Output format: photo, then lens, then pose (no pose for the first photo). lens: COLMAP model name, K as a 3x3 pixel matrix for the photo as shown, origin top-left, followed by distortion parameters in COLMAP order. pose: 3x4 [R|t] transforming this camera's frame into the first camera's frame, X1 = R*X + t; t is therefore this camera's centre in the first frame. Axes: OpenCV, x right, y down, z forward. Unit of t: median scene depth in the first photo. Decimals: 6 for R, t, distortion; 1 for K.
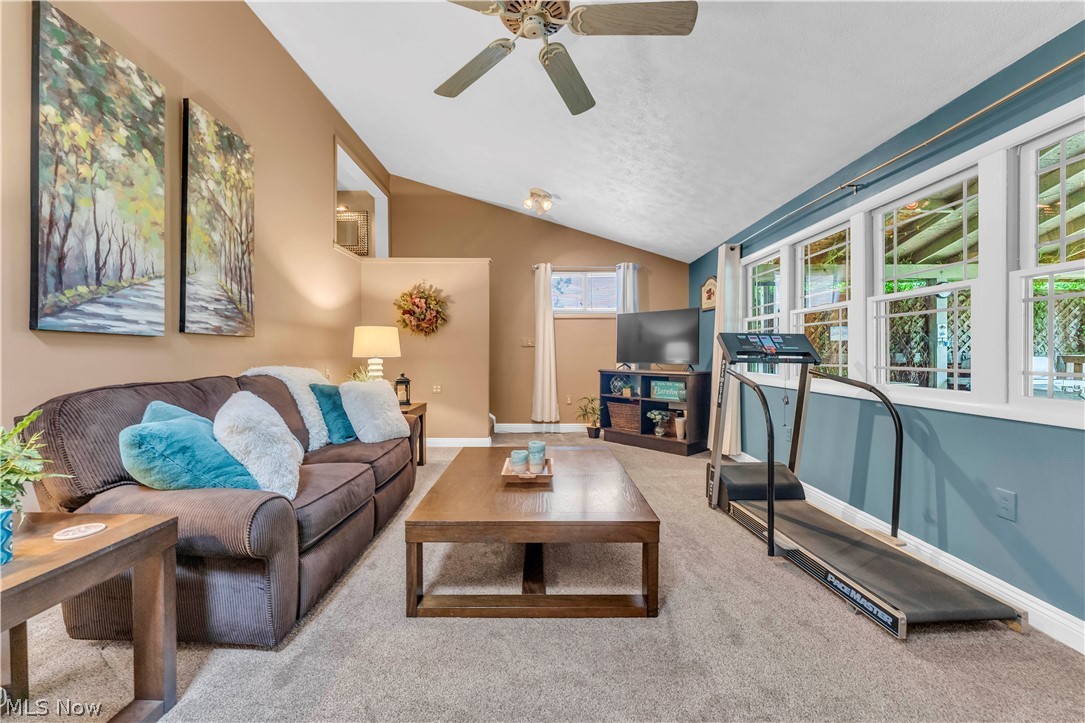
lens RADIAL K [[442.6, 0, 540.3], [0, 442.6, 361.2], [0, 0, 1]] dist [-0.003105, 0.000008]
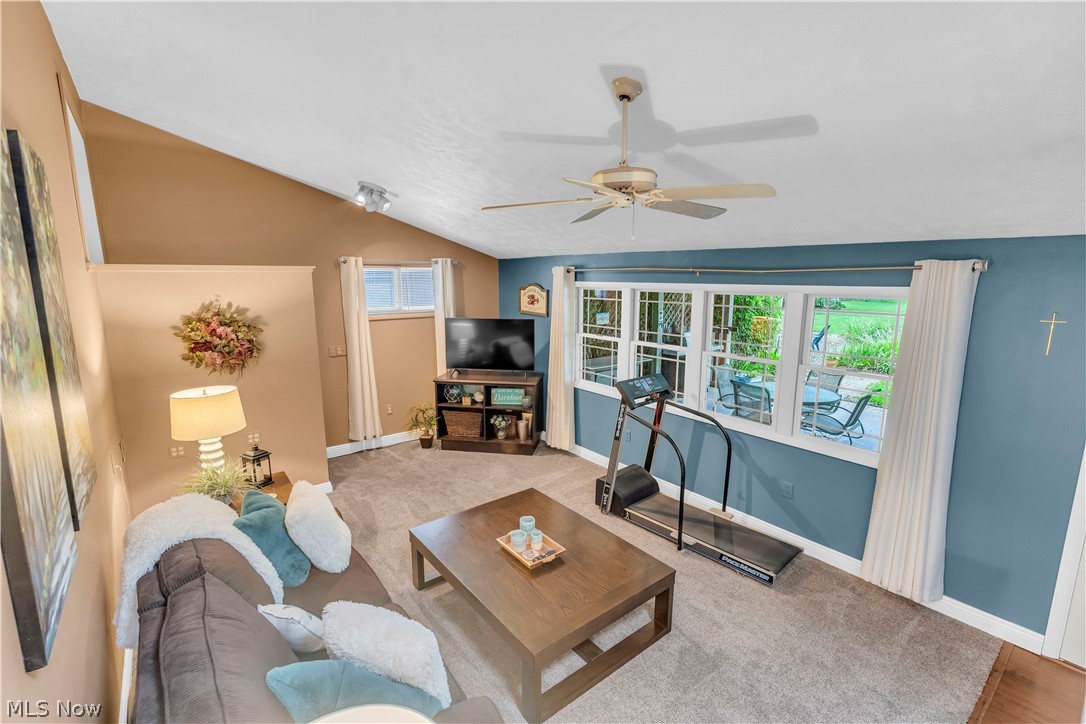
lens RADIAL K [[489.2, 0, 545.1], [0, 489.2, 356.5], [0, 0, 1]] dist [-0.012074, 0.000003]
pose [[0.776985, -0.105815, 0.620563, -0.358090], [0.006630, 0.987093, 0.160012, -0.214366], [-0.629485, -0.120213, 0.767658, 0.056237]]
